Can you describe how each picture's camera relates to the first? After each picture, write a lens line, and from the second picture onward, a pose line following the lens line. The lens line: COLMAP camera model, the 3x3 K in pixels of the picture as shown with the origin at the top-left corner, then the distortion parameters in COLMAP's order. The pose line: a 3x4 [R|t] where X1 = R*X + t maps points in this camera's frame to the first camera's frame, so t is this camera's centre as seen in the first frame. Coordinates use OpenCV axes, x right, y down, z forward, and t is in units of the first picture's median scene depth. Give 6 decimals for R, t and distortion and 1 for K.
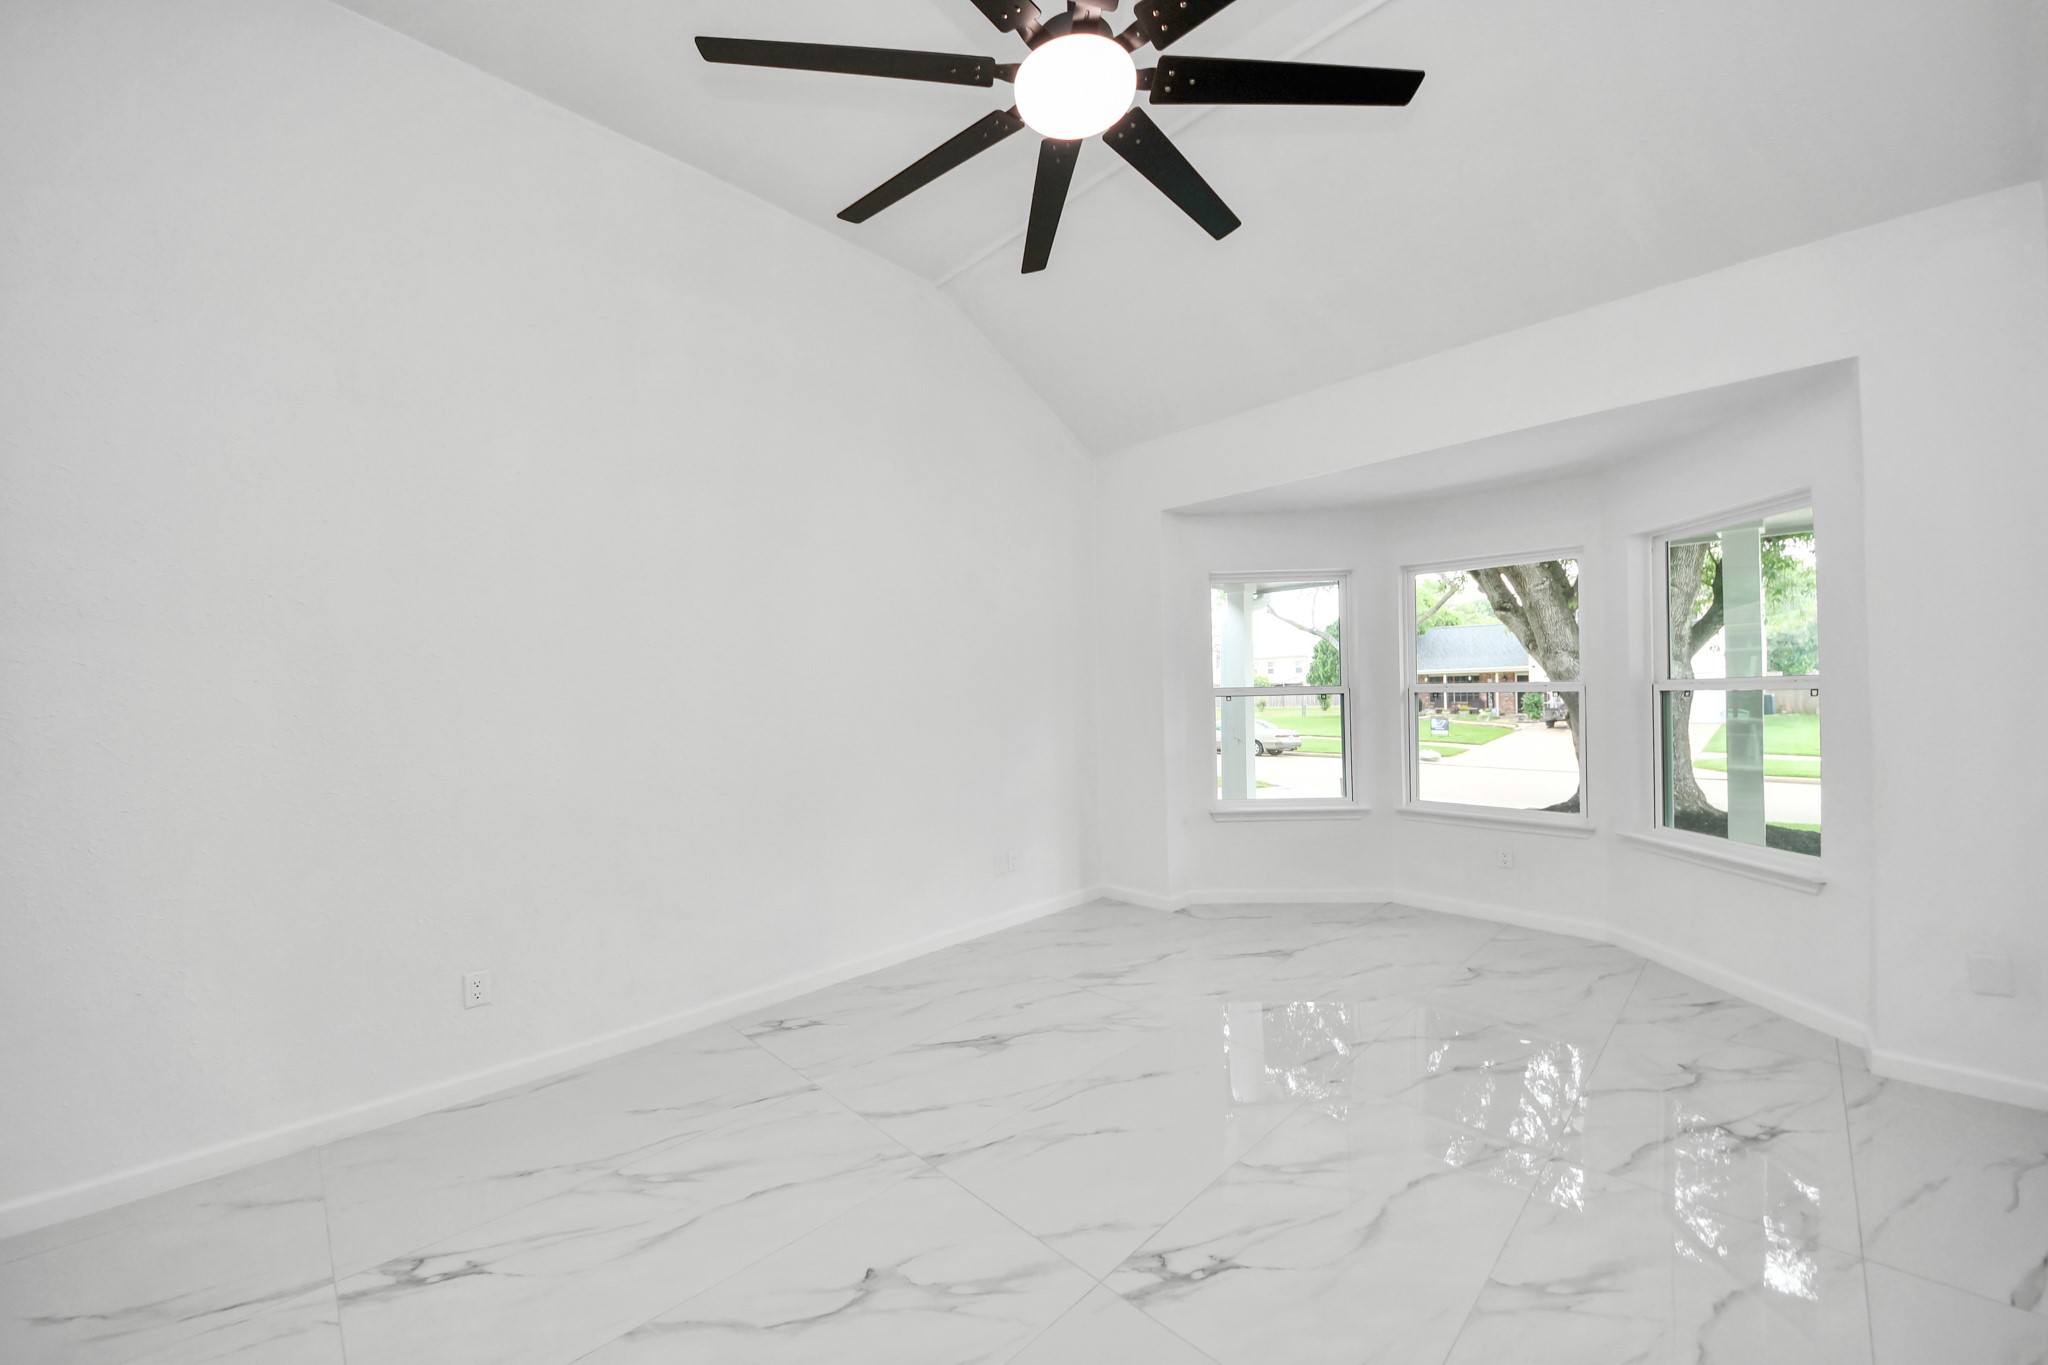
lens RADIAL K [[704.7, 0, 1036.7], [0, 704.7, 692.4], [0, 0, 1]] dist [0.034420, -0.024672]
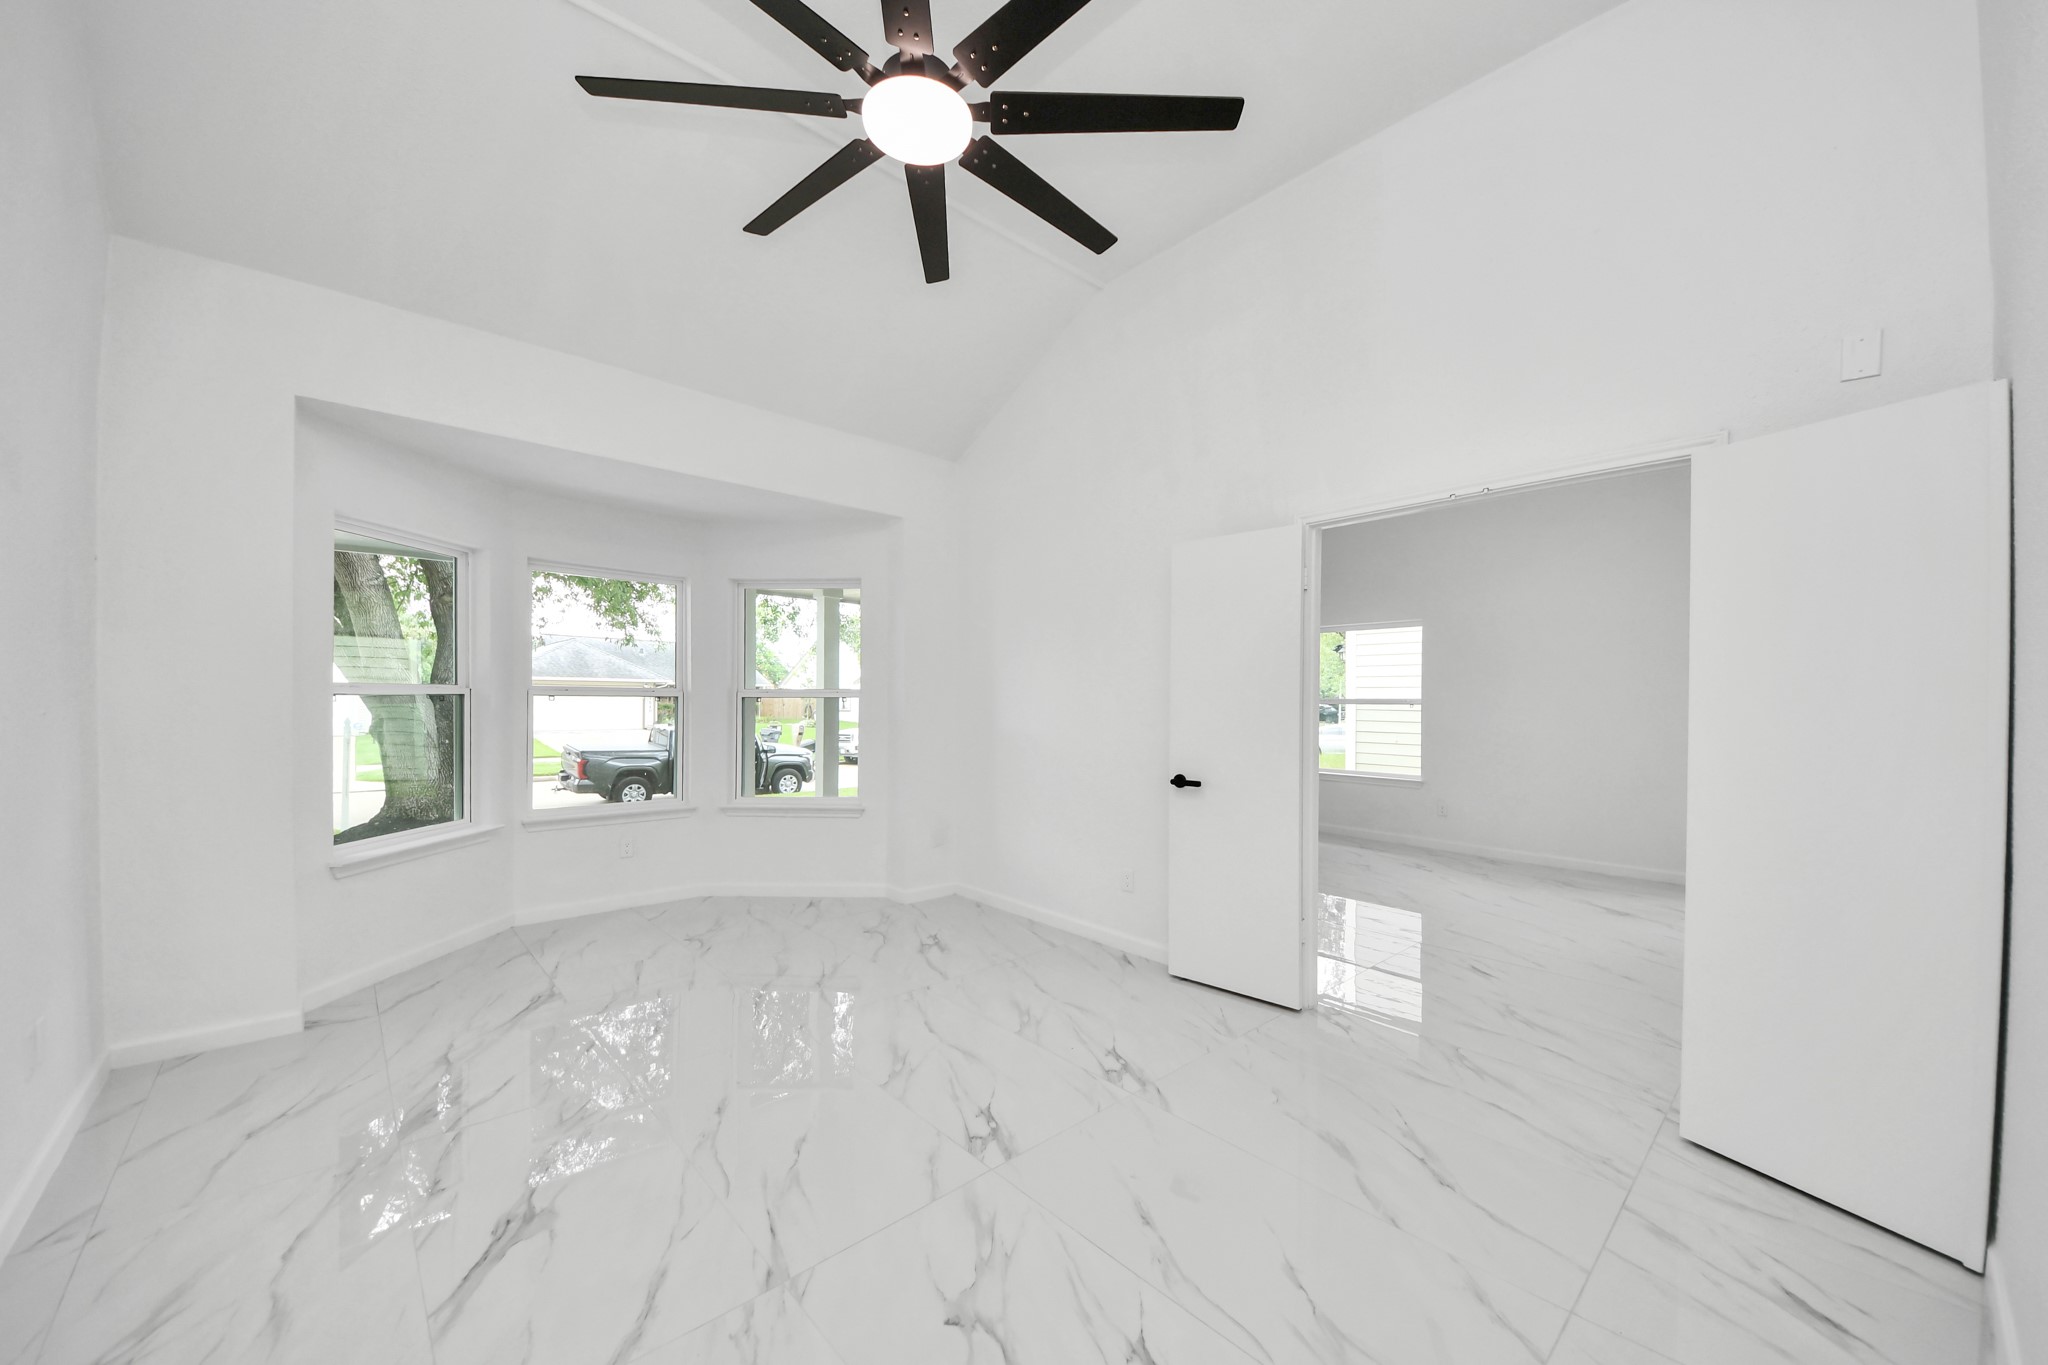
lens RADIAL K [[731.6, 0, 1019.1], [0, 731.6, 688.0], [0, 0, 1]] dist [0.037219, -0.023986]
pose [[0.103855, 0.029108, 0.994166, -0.501801], [-0.008597, 0.999561, -0.028367, 0.017364], [-0.994555, -0.005601, 0.104059, 0.349794]]
